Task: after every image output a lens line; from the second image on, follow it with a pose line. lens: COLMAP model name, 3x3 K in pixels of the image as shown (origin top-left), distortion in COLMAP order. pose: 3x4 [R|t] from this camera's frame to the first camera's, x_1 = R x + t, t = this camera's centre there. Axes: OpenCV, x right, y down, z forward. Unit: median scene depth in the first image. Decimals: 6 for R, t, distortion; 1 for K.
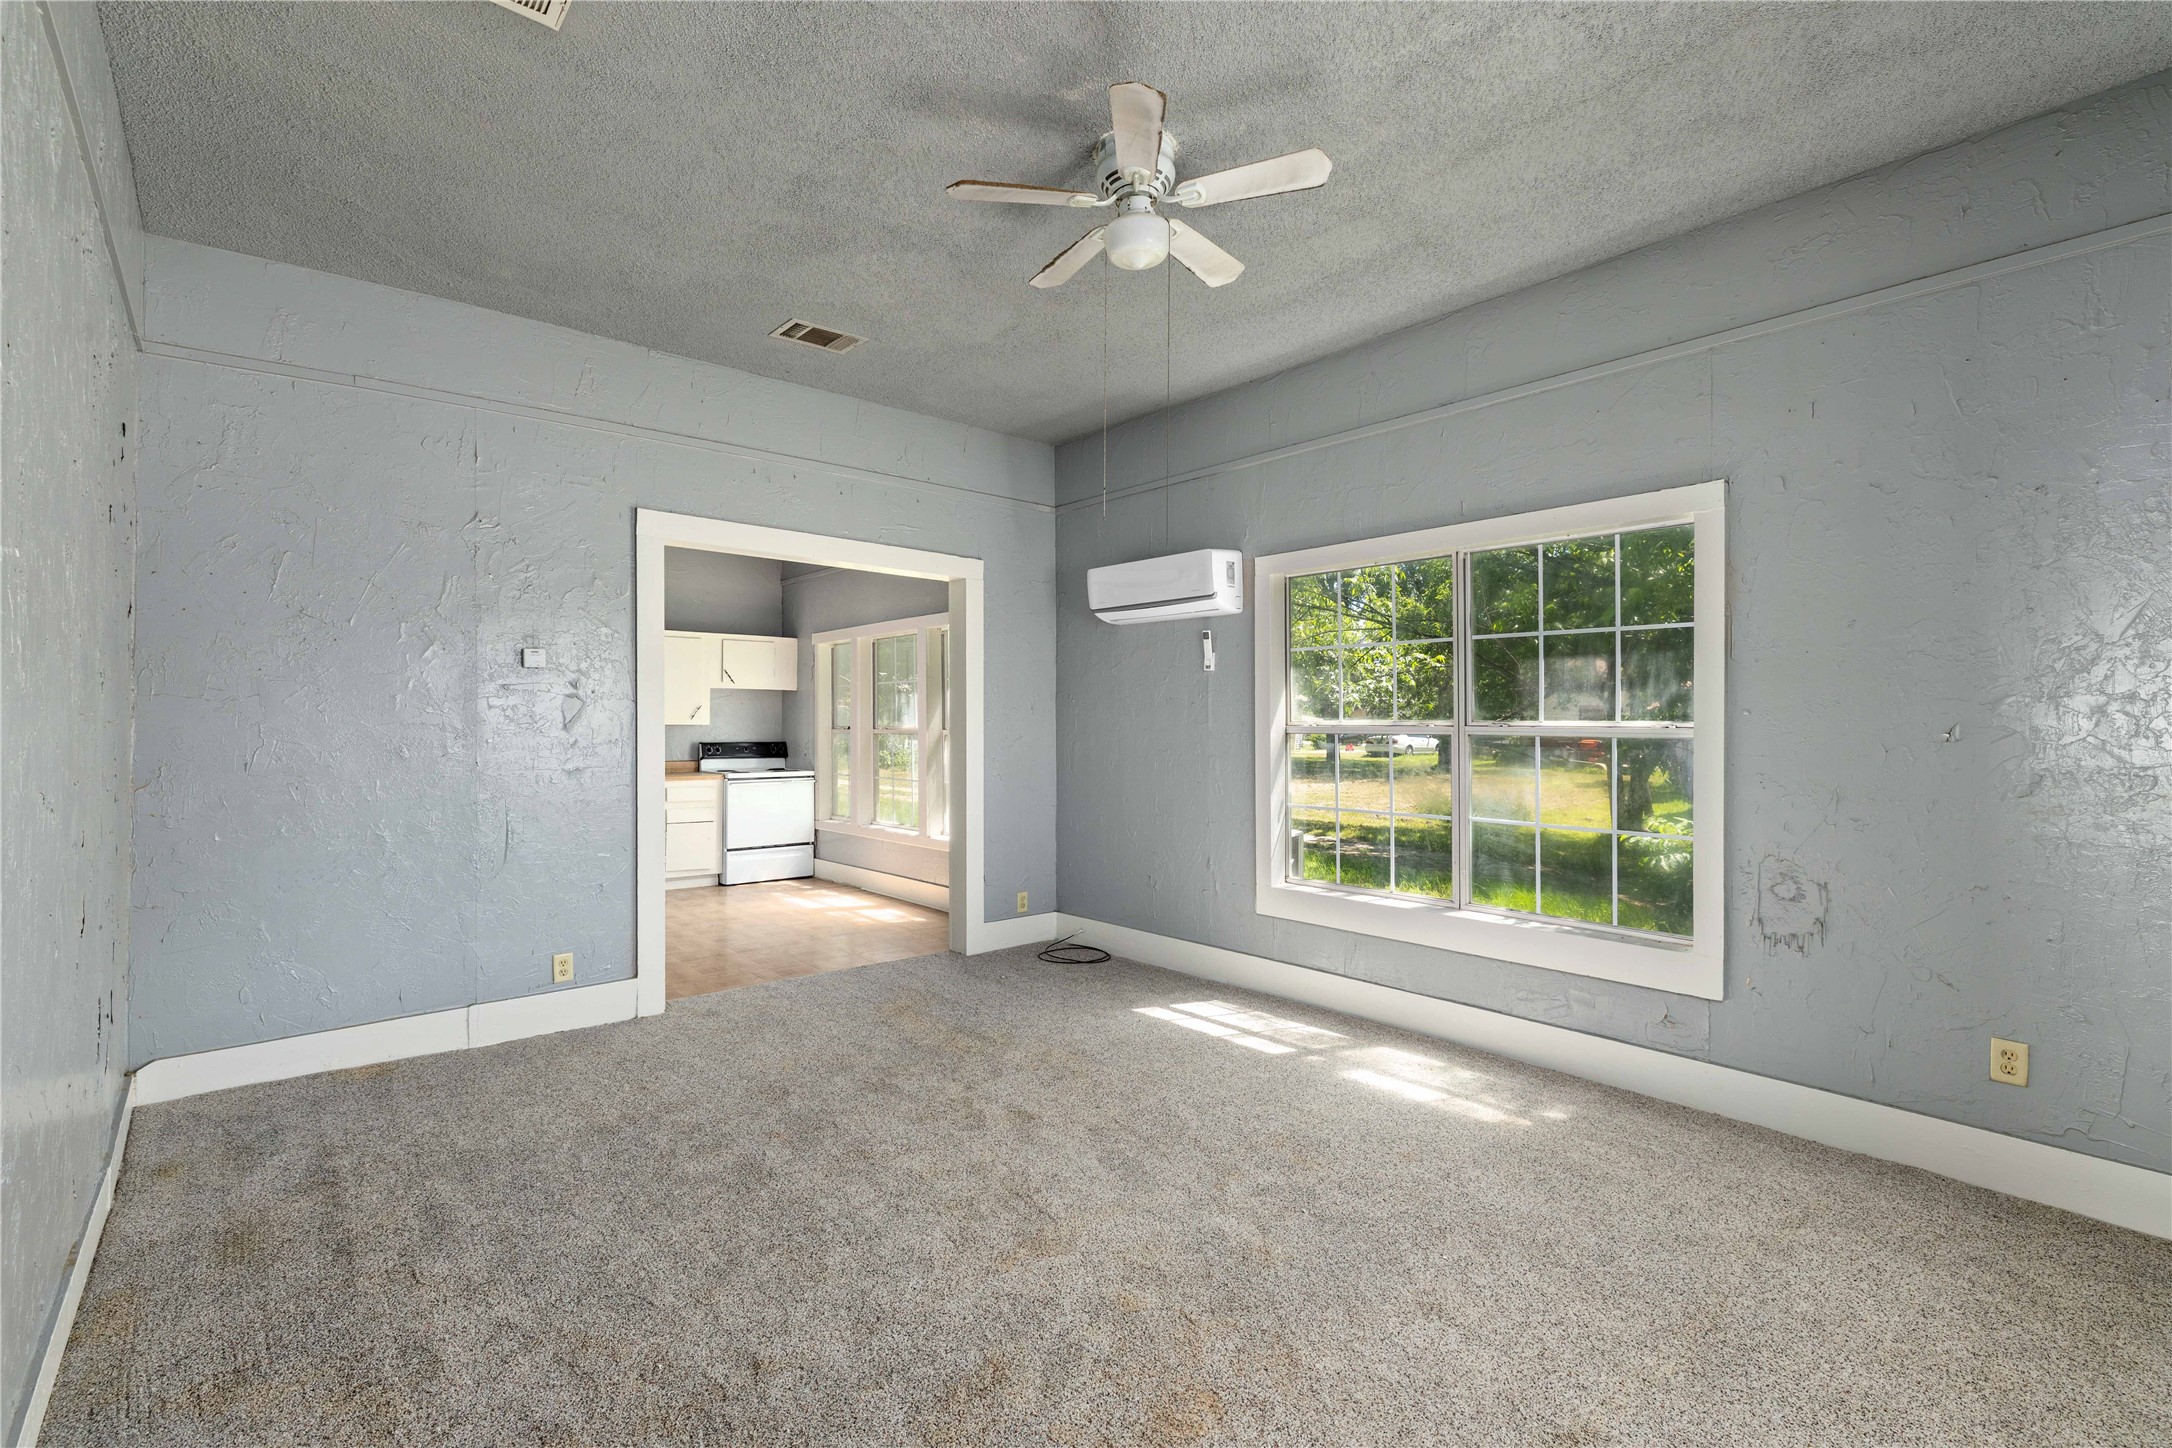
lens RADIAL K [[958.7, 0, 1083.6], [0, 958.7, 717.9], [0, 0, 1]] dist [0.001795, 0.000546]
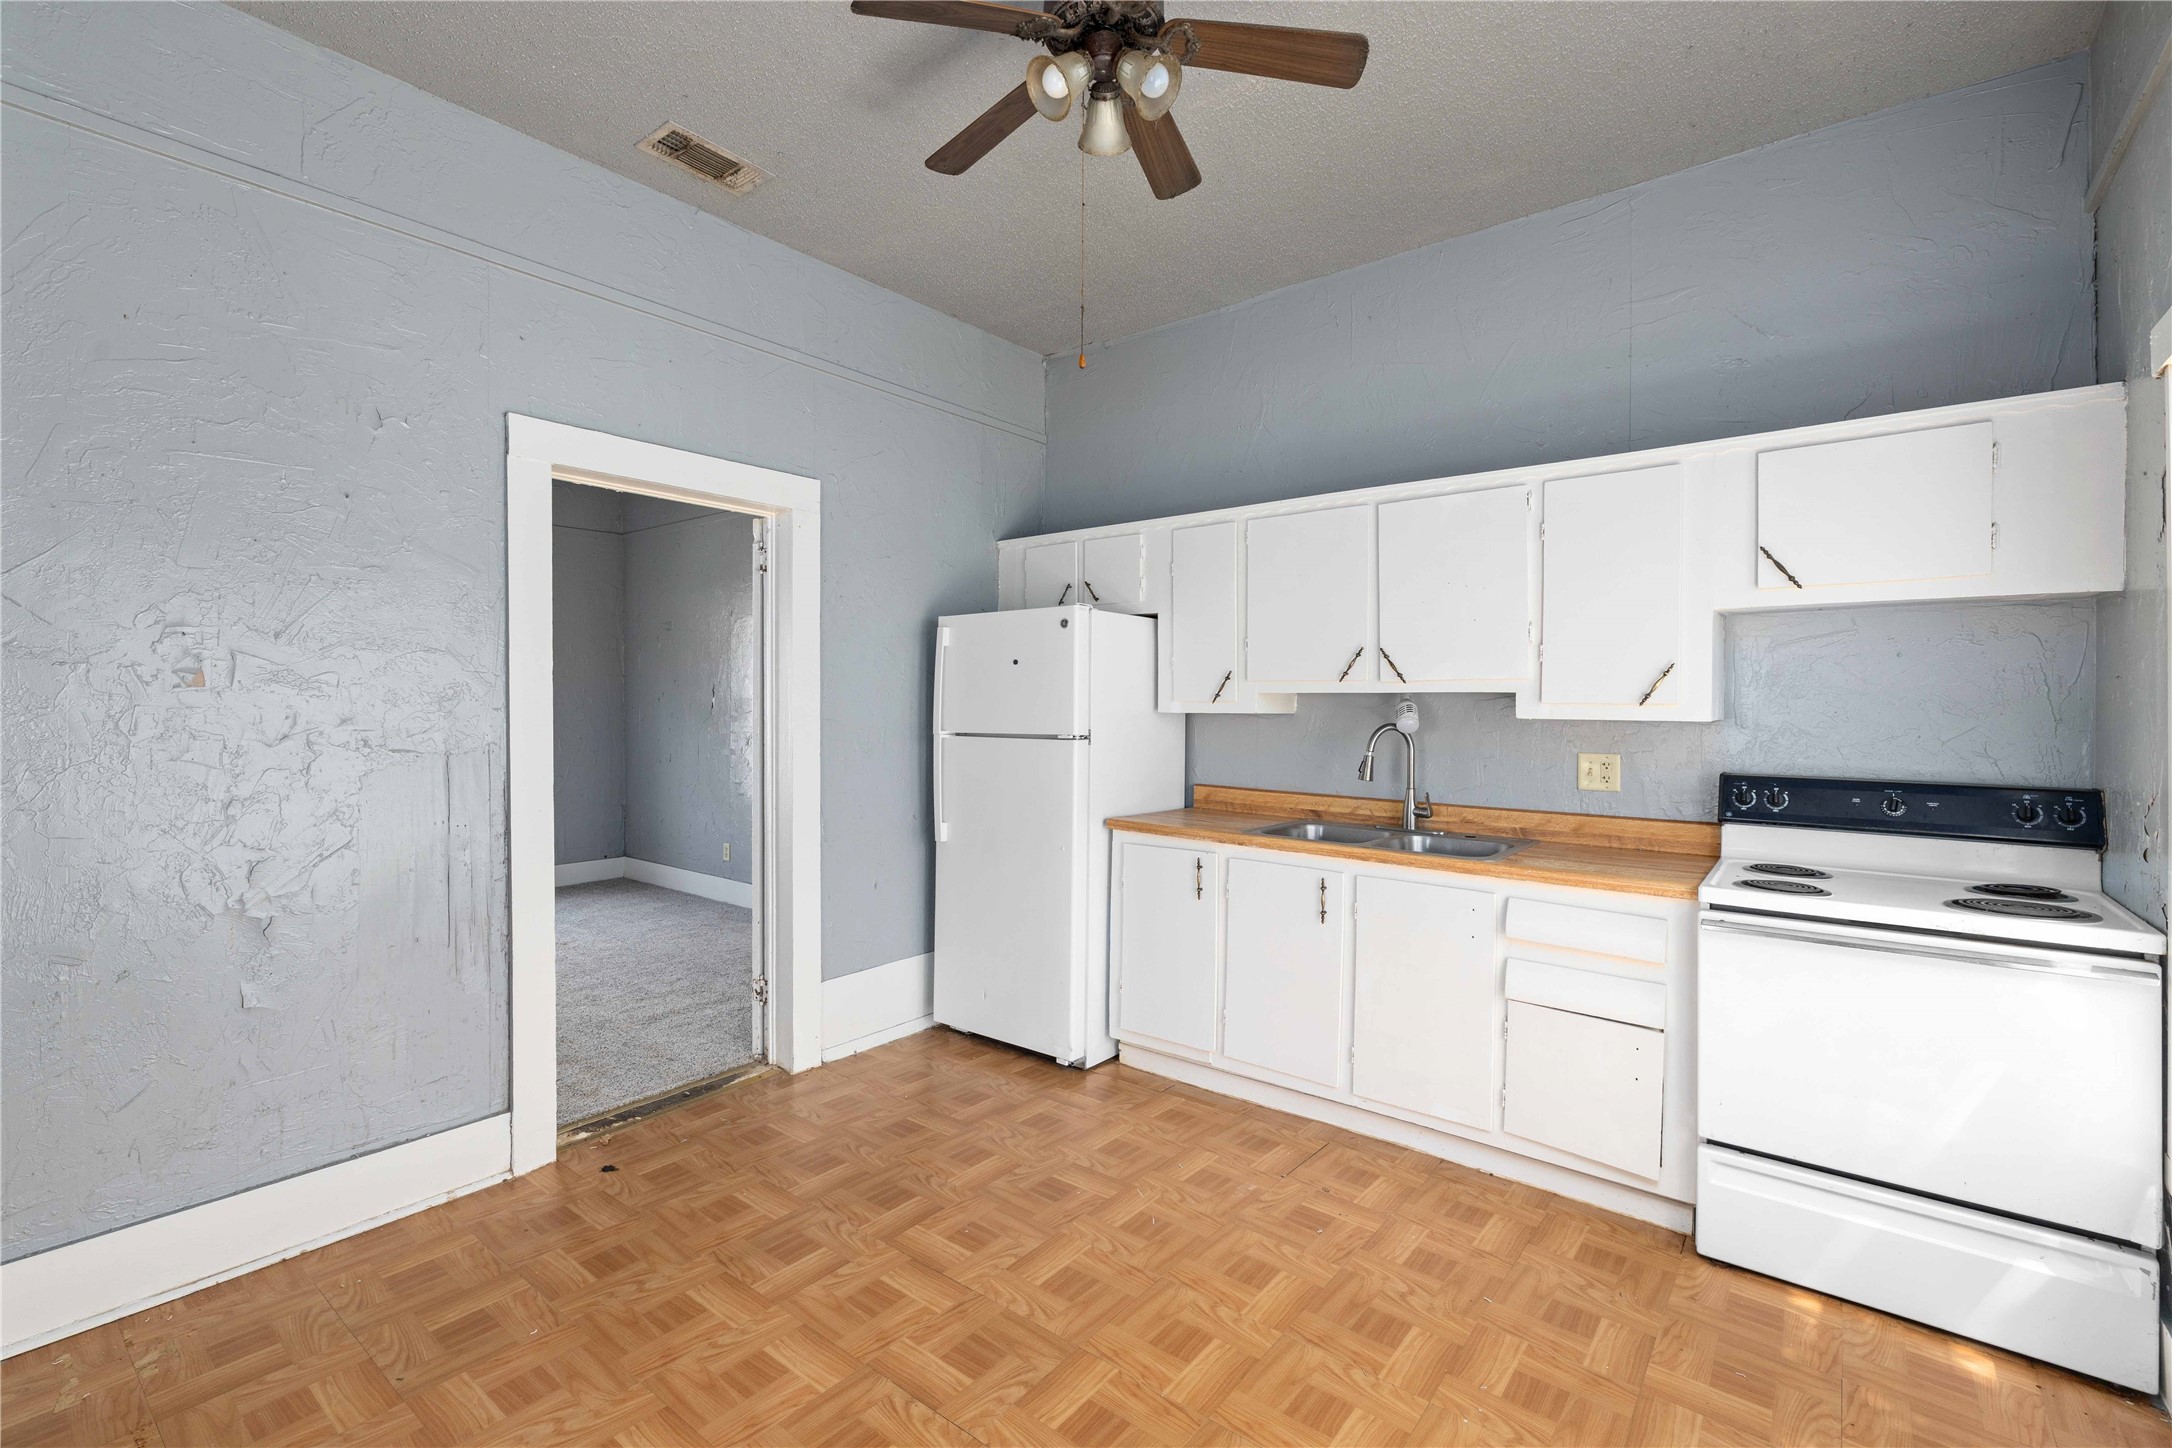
lens RADIAL K [[983.0, 0, 1083.5], [0, 983.0, 700.9], [0, 0, 1]] dist [0.004226, 0.000300]
pose [[0.171767, -0.002556, -0.985134, -0.098774], [0.004047, 0.999990, -0.001889, -0.000236], [0.985129, -0.003662, 0.171776, 0.754789]]
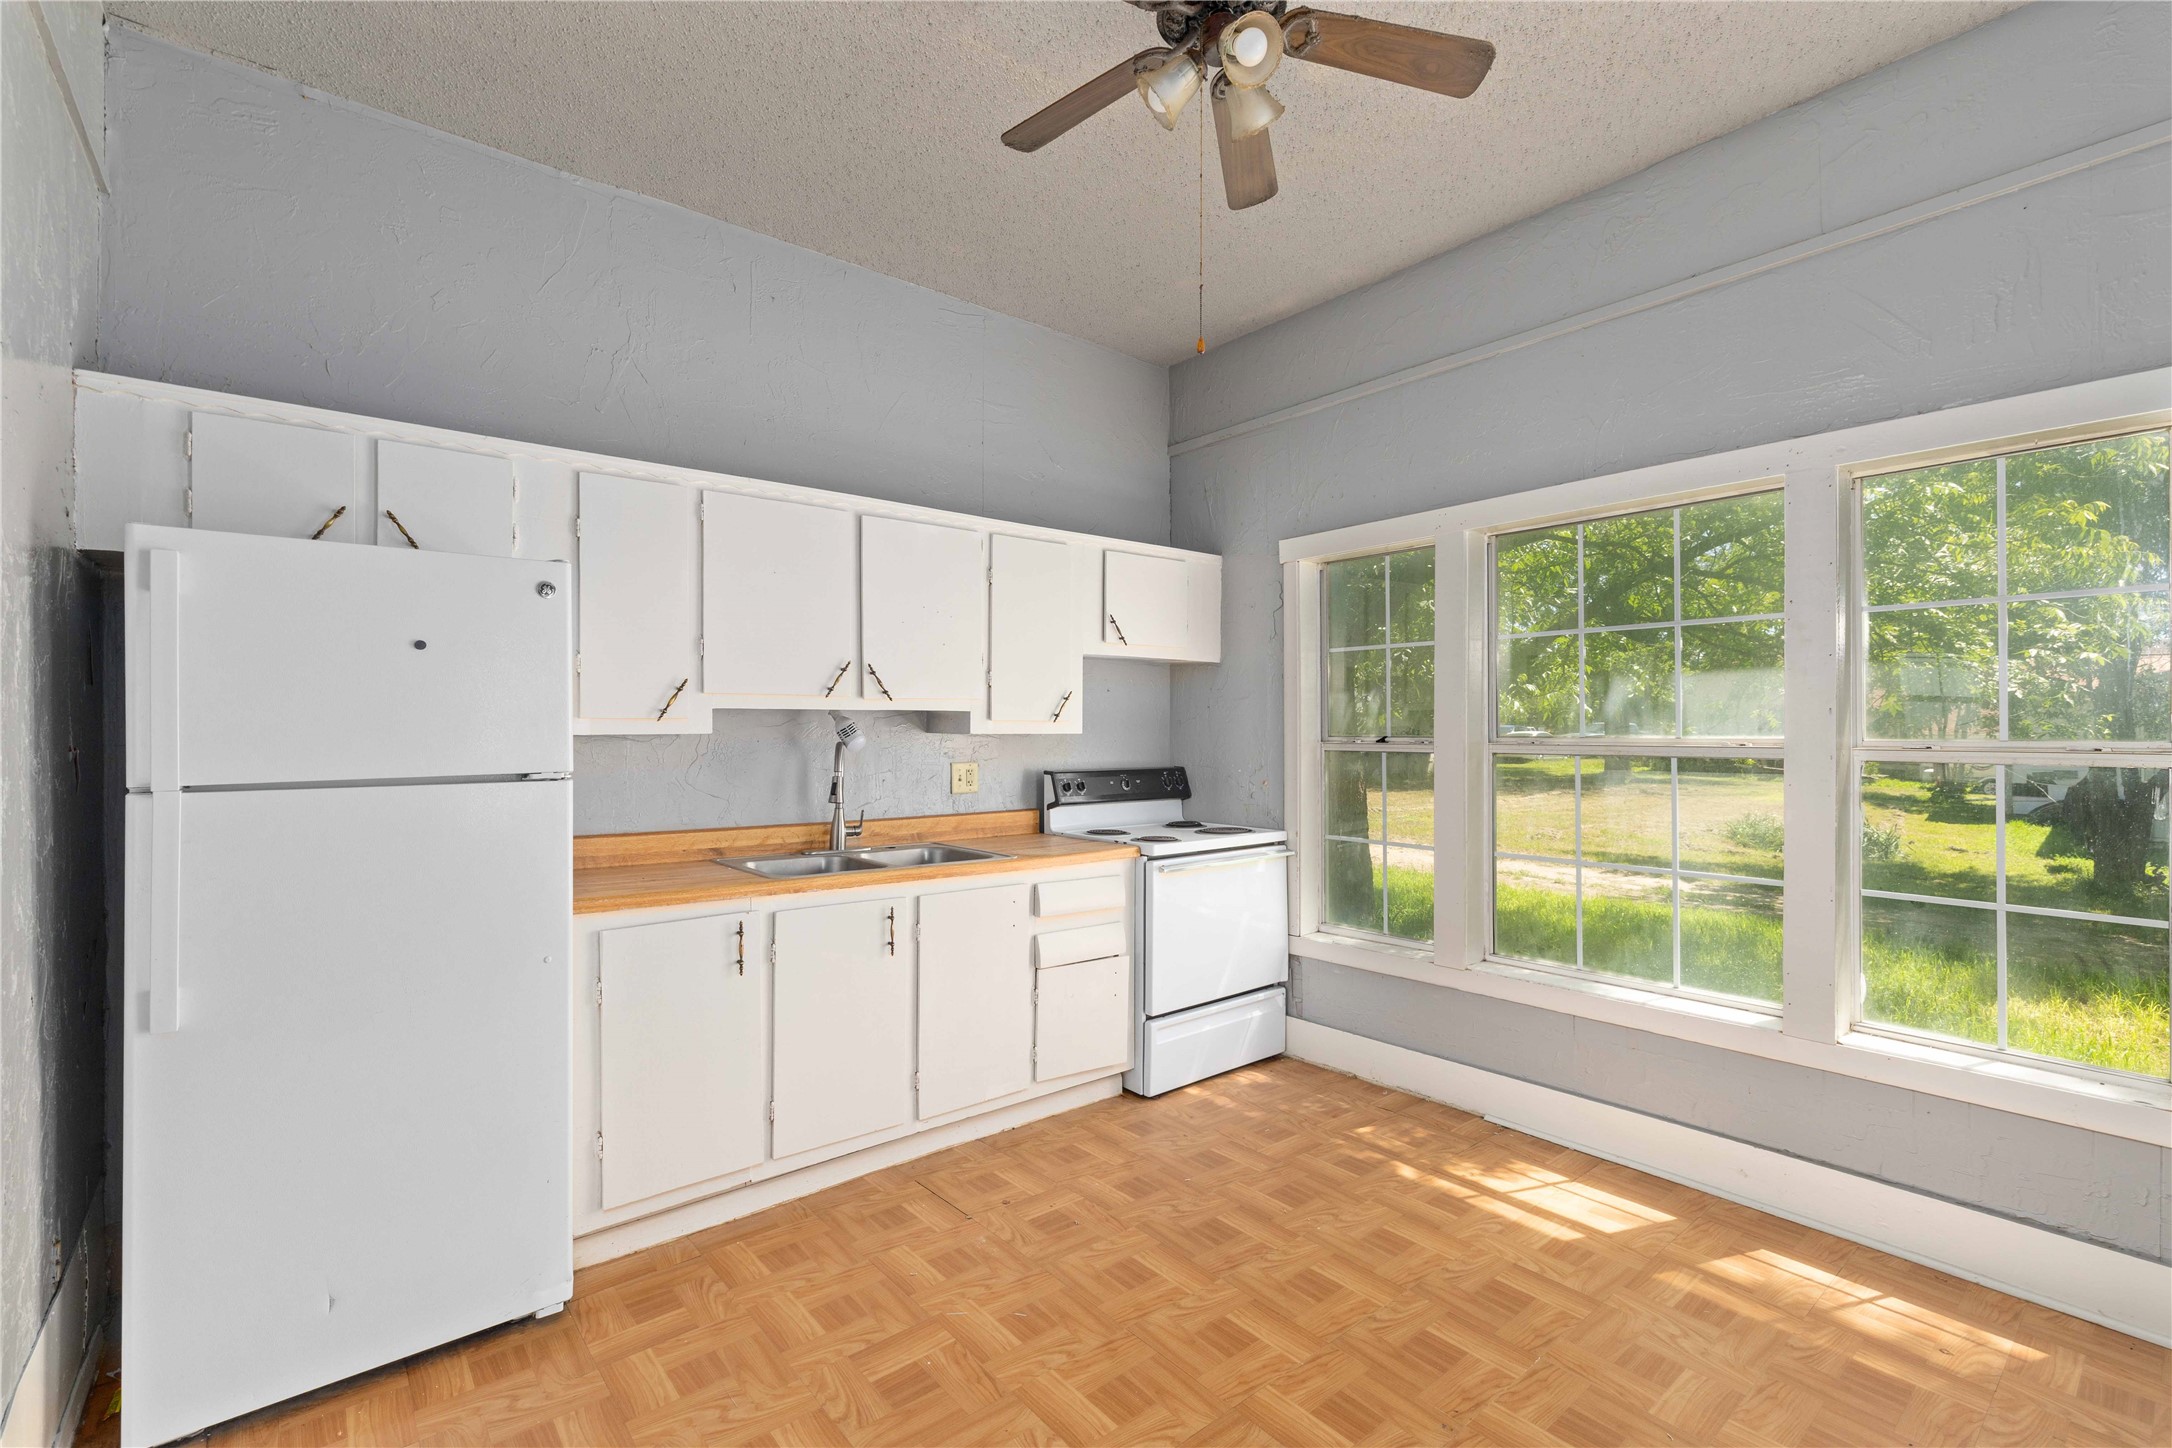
lens RADIAL K [[958.7, 0, 1083.6], [0, 958.7, 717.9], [0, 0, 1]] dist [0.001795, 0.000546]
pose [[0.999752, -0.002939, -0.022087, -0.391375], [0.002911, 0.999995, -0.001305, -0.000028], [0.022091, 0.001240, 0.999755, 0.556823]]
